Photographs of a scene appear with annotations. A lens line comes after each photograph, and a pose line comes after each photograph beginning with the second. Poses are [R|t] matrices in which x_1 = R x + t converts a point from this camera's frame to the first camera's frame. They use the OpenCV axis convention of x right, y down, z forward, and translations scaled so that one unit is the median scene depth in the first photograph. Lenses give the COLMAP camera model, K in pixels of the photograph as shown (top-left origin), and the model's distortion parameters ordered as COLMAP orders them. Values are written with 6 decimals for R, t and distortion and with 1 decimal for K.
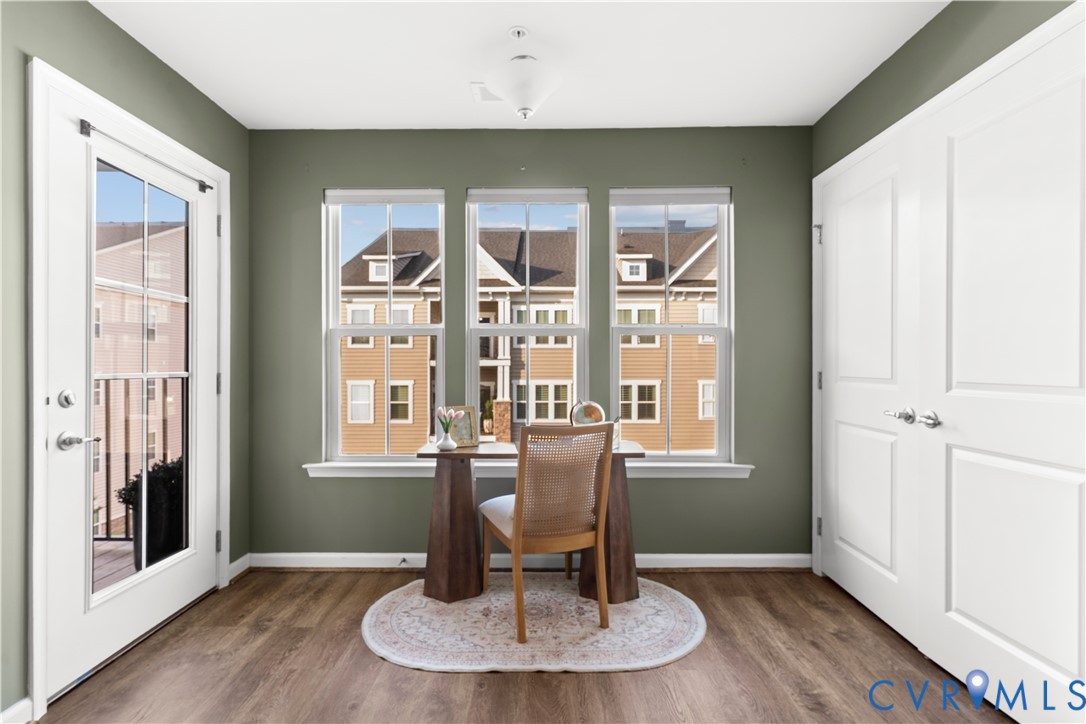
lens RADIAL K [[524.9, 0, 545.4], [0, 524.9, 367.1], [0, 0, 1]] dist [0.004063, -0.000022]
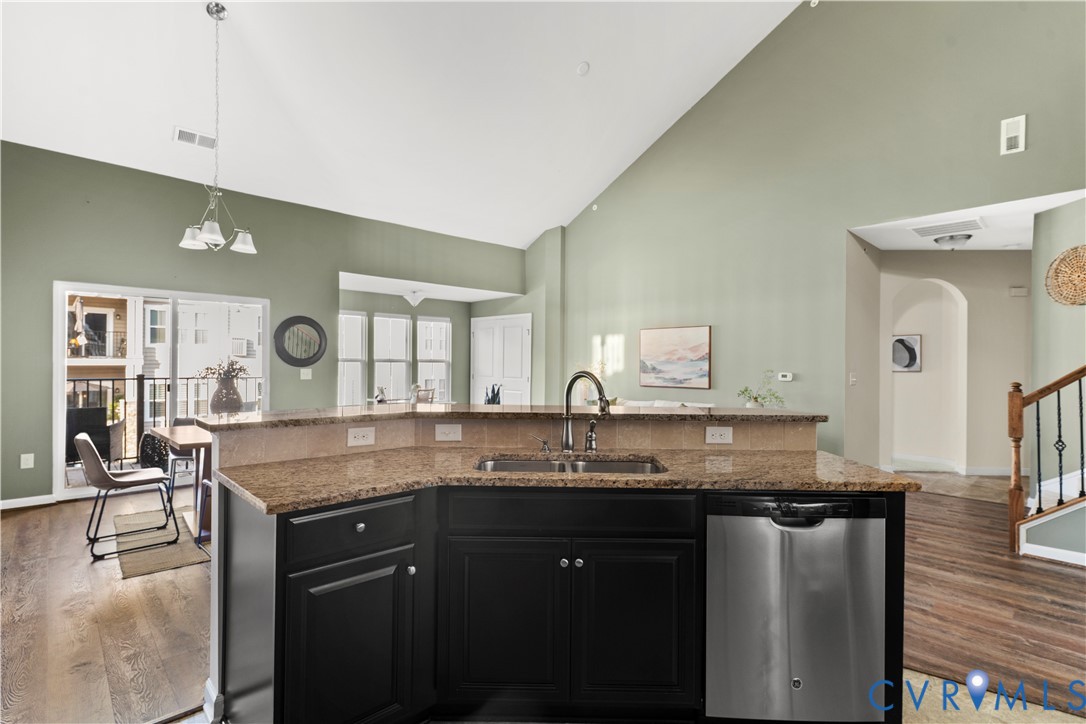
lens RADIAL K [[524.9, 0, 545.2], [0, 524.9, 364.3], [0, 0, 1]] dist [0.004063, -0.000022]
pose [[0.718436, 0.009943, 0.695522, -1.545201], [-0.008996, 0.999947, -0.005003, -0.043518], [-0.695534, -0.002663, 0.718488, -1.827377]]
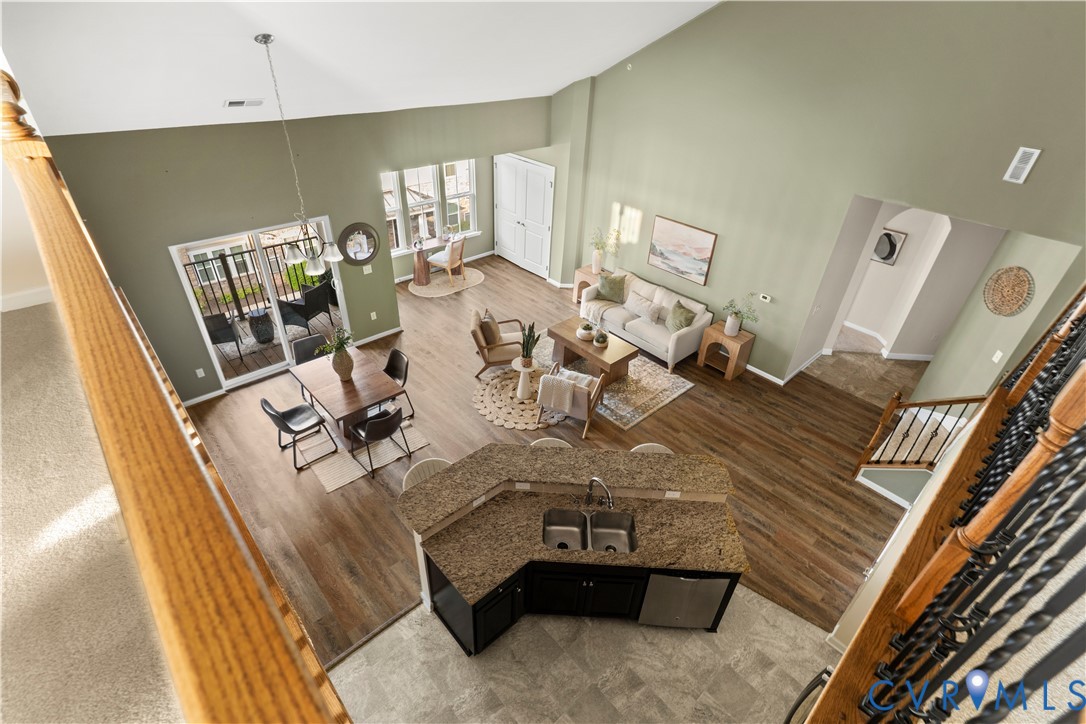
lens RADIAL K [[524.9, 0, 542.5], [0, 524.9, 364.3], [0, 0, 1]] dist [0.004063, -0.000022]
pose [[0.729640, -0.357877, 0.582709, -1.798703], [-0.044366, 0.825554, 0.562576, -1.148383], [-0.682391, -0.436330, 0.586480, -1.889778]]
